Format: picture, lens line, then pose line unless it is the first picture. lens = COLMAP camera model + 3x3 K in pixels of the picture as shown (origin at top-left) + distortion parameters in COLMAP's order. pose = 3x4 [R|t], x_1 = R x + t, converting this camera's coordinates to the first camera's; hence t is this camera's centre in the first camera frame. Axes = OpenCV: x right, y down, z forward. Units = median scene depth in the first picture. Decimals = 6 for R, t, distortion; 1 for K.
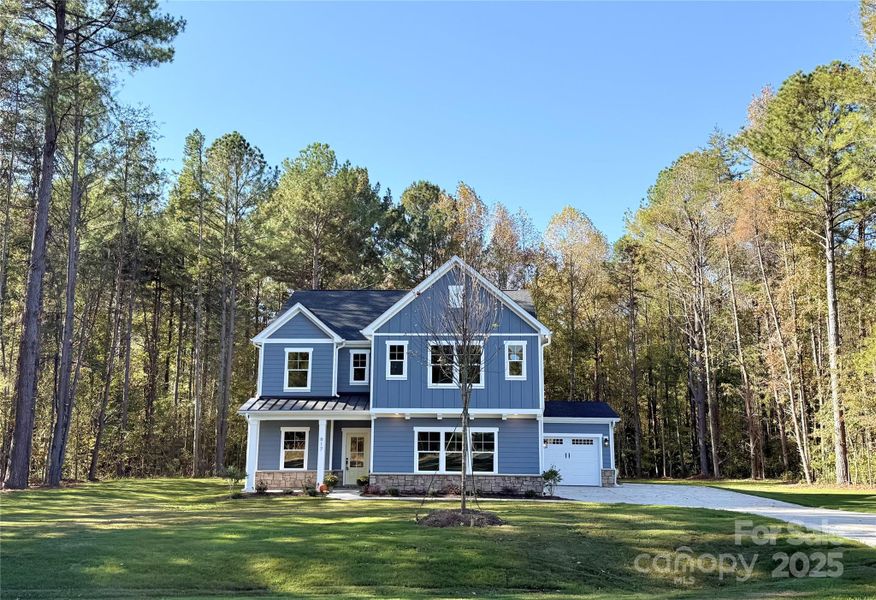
lens RADIAL K [[732.8, 0, 438.0], [0, 732.8, 300.0], [0, 0, 1]] dist [0.037777, -0.001858]
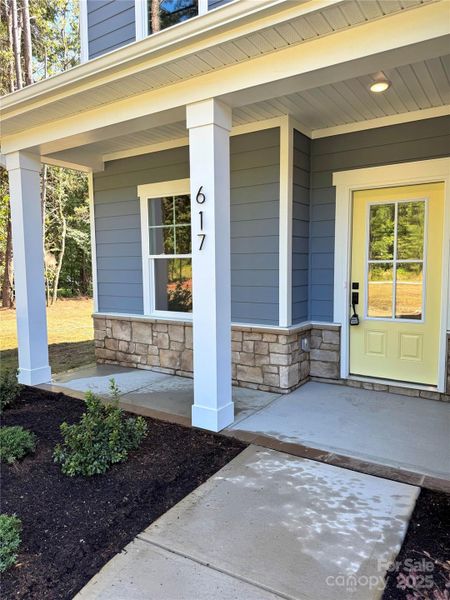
lens RADIAL K [[435.8, 0, 225.0], [0, 435.8, 300.0], [0, 0, 1]] dist [0.077720, -0.109921]
pose [[0.848245, 0.026419, -0.528944, -0.078423], [0.105239, 0.970429, 0.217237, 0.181080], [0.519042, -0.239936, 0.820382, 0.838579]]
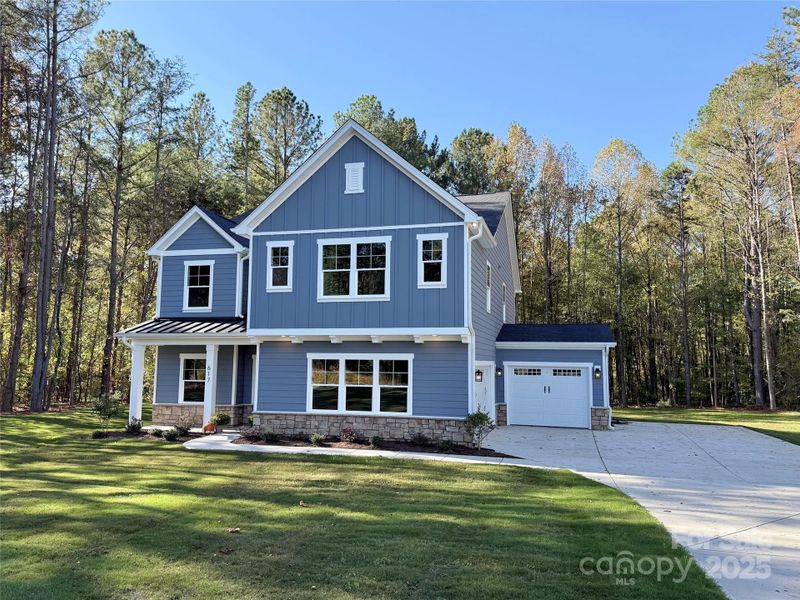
lens RADIAL K [[581.0, 0, 400.0], [0, 581.0, 300.0], [0, 0, 1]] dist [0.077720, -0.109921]
pose [[0.975682, -0.019818, -0.218293, 0.180176], [0.036017, 0.996863, 0.070480, 0.071704], [0.216211, -0.076629, 0.973335, 0.395133]]
